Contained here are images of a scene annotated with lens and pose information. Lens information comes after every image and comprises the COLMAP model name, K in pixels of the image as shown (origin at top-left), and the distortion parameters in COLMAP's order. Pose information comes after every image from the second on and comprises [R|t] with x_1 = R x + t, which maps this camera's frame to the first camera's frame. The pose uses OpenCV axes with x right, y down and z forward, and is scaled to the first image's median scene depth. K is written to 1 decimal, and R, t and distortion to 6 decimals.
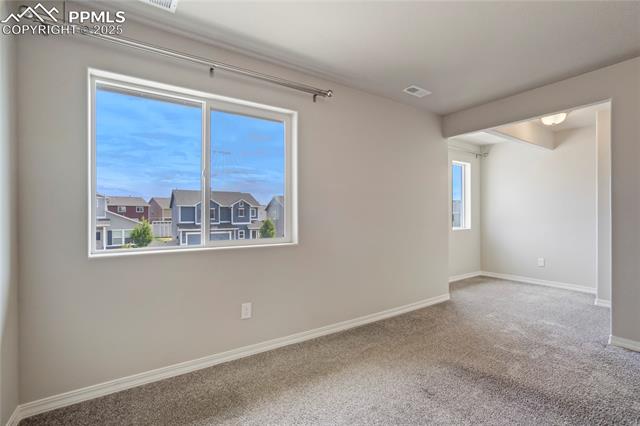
lens RADIAL K [[300.4, 0, 324.0], [0, 300.4, 211.4], [0, 0, 1]] dist [-0.029463, 0.012076]
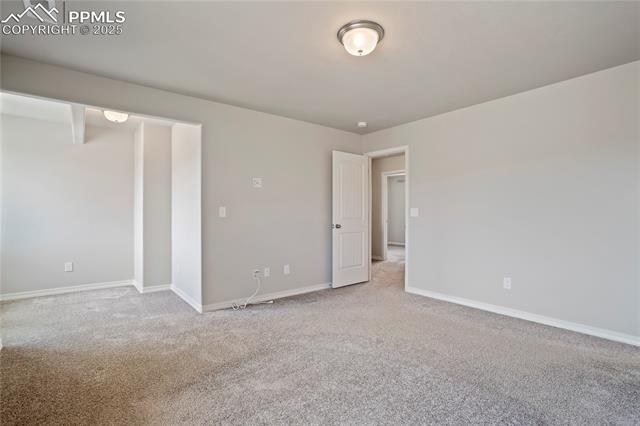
lens RADIAL K [[300.4, 0, 324.7], [0, 300.4, 211.3], [0, 0, 1]] dist [-0.029463, 0.012076]
pose [[-0.077377, 0.012617, 0.996922, -0.256509], [-0.012648, 0.999827, -0.013636, 0.008950], [-0.996922, -0.013665, -0.077204, 0.377680]]
